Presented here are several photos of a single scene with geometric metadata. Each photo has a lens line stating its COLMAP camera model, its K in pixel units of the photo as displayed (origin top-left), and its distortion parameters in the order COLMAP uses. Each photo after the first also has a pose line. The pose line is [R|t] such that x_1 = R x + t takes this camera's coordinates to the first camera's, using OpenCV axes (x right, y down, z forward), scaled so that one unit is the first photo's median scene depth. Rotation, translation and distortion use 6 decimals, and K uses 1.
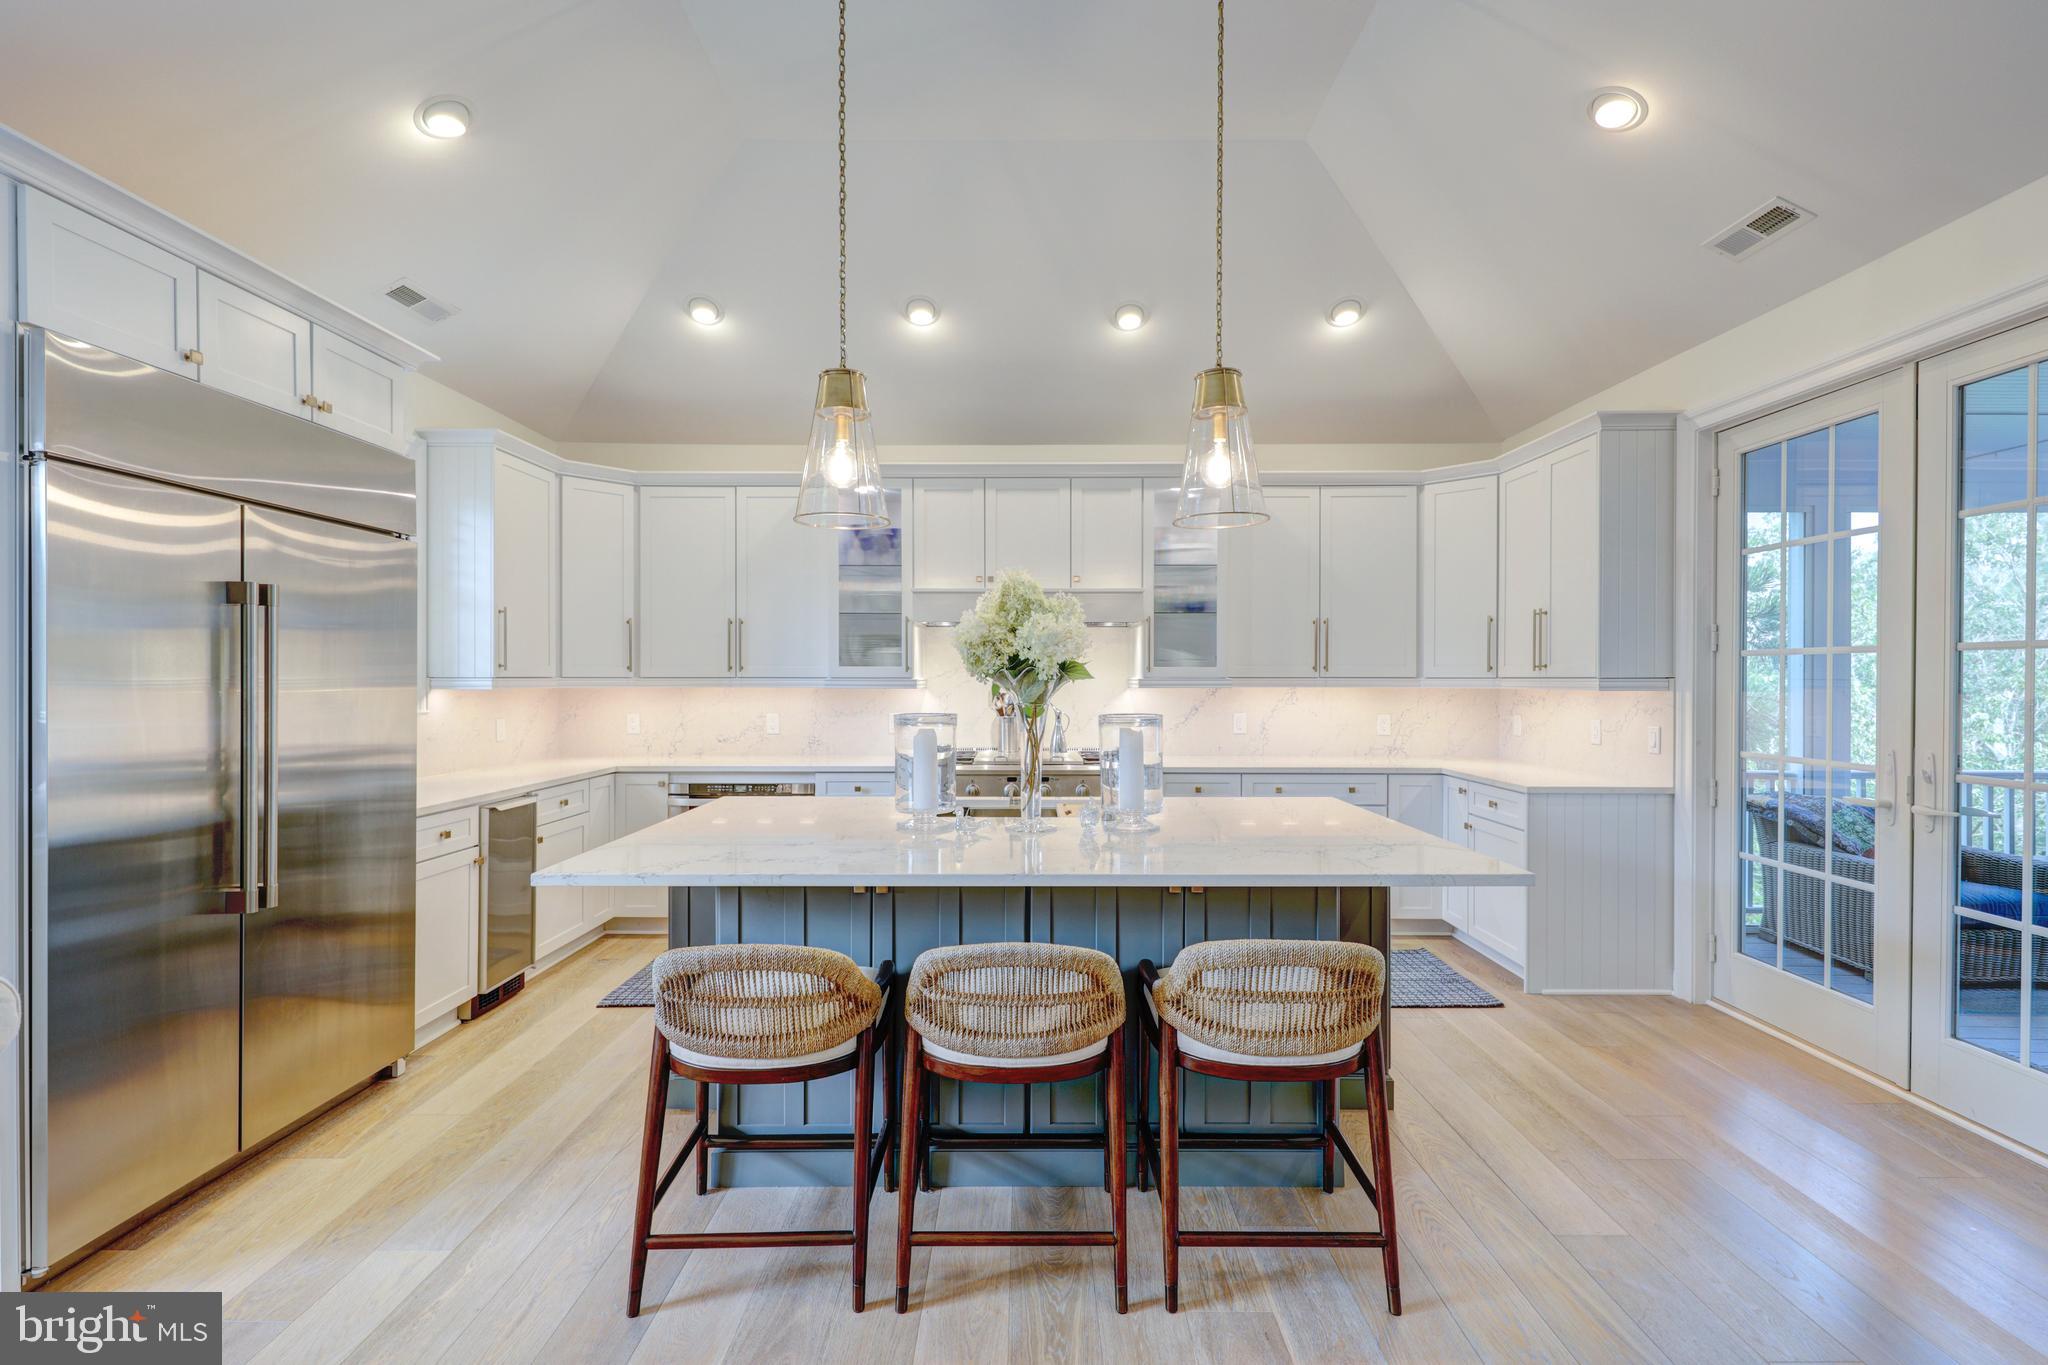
lens RADIAL K [[931.5, 0, 1023.1], [0, 931.5, 680.6], [0, 0, 1]] dist [-0.000710, -0.000488]
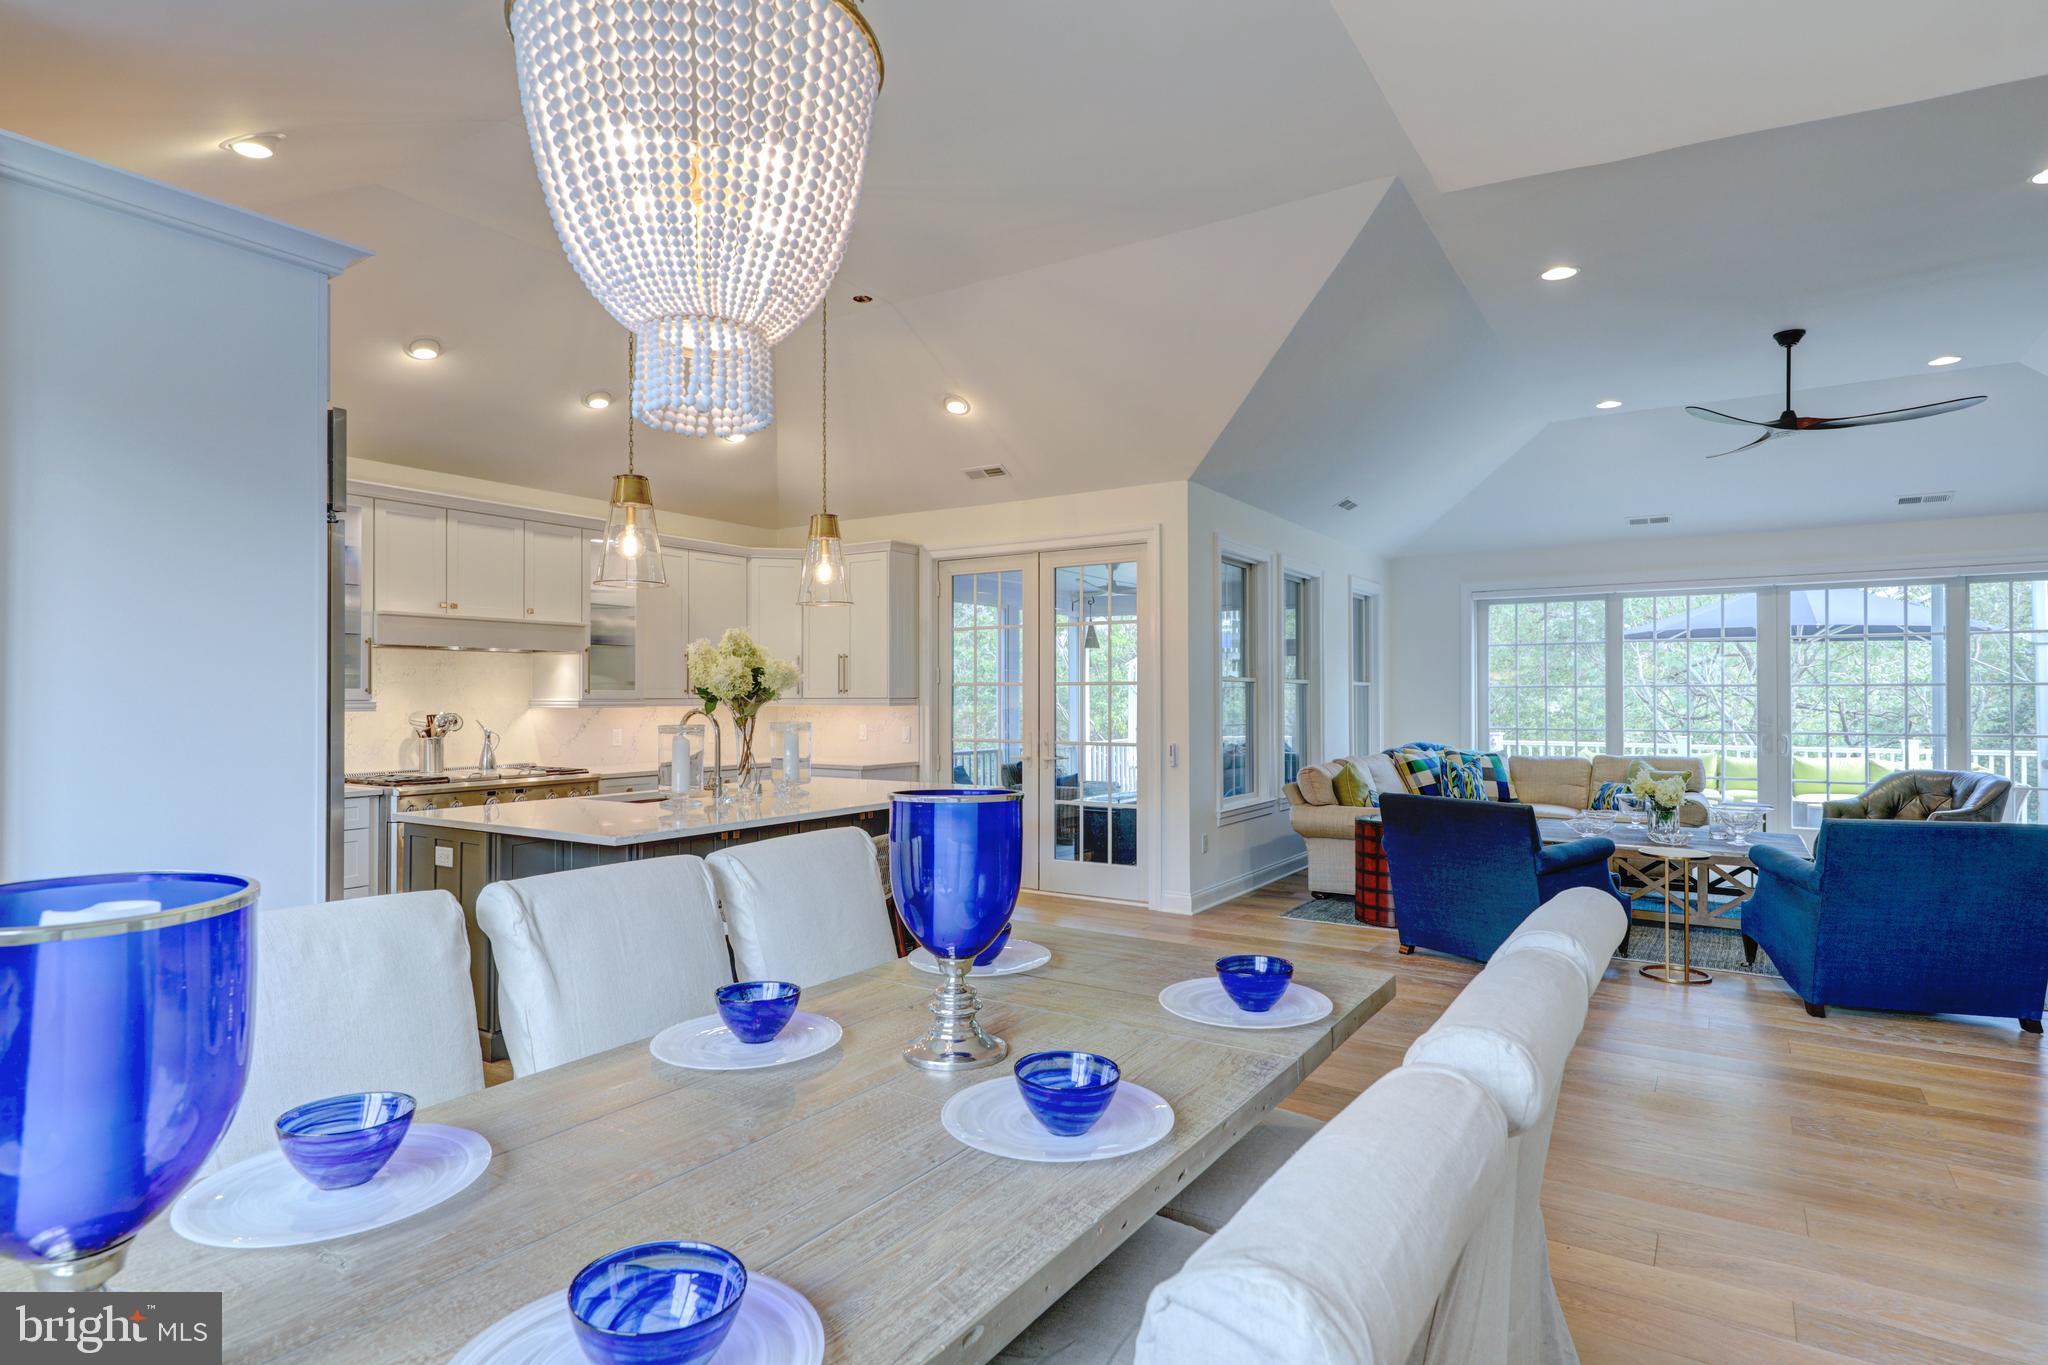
lens RADIAL K [[1063.1, 0, 1024.5], [0, 1063.1, 687.3], [0, 0, 1]] dist [0.001802, 0.000057]
pose [[0.540214, 0.005946, 0.841506, -0.869871], [0.004536, 0.999940, -0.009978, -0.002978], [-0.841515, 0.009207, 0.540155, -0.235822]]
